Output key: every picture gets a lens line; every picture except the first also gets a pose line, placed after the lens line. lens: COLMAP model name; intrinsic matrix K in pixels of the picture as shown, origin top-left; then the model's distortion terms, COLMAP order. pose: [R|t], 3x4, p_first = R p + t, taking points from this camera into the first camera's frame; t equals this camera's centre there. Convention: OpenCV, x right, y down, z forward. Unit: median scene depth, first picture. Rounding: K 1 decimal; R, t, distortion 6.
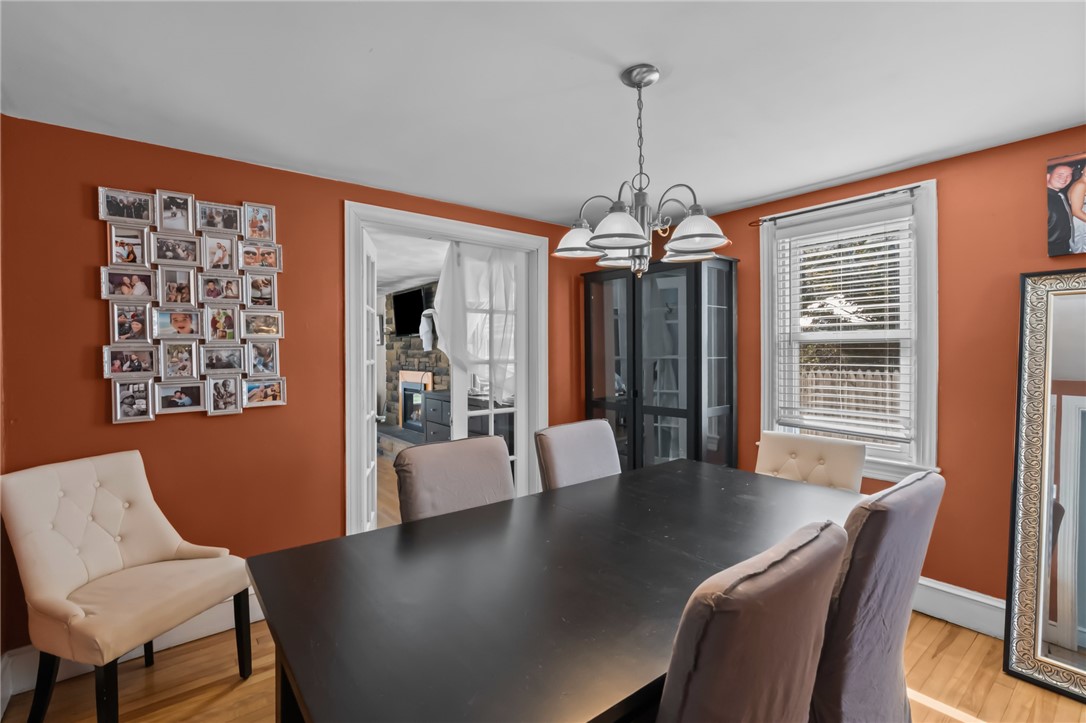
lens RADIAL K [[496.6, 0, 540.1], [0, 496.6, 355.2], [0, 0, 1]] dist [-0.002387, -0.001233]
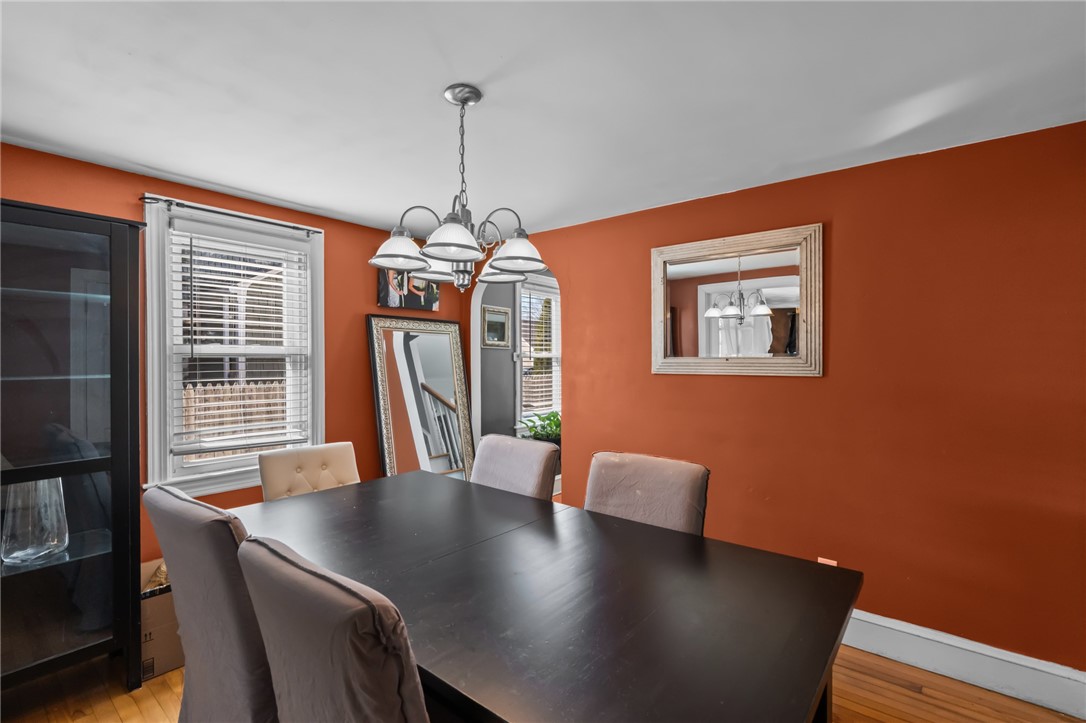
lens RADIAL K [[496.6, 0, 539.0], [0, 496.6, 366.0], [0, 0, 1]] dist [-0.002387, -0.001233]
pose [[-0.229713, -0.006275, 0.973238, -0.506505], [0.014962, 0.999838, 0.009978, -0.008239], [-0.973143, 0.016854, -0.229582, 0.666270]]
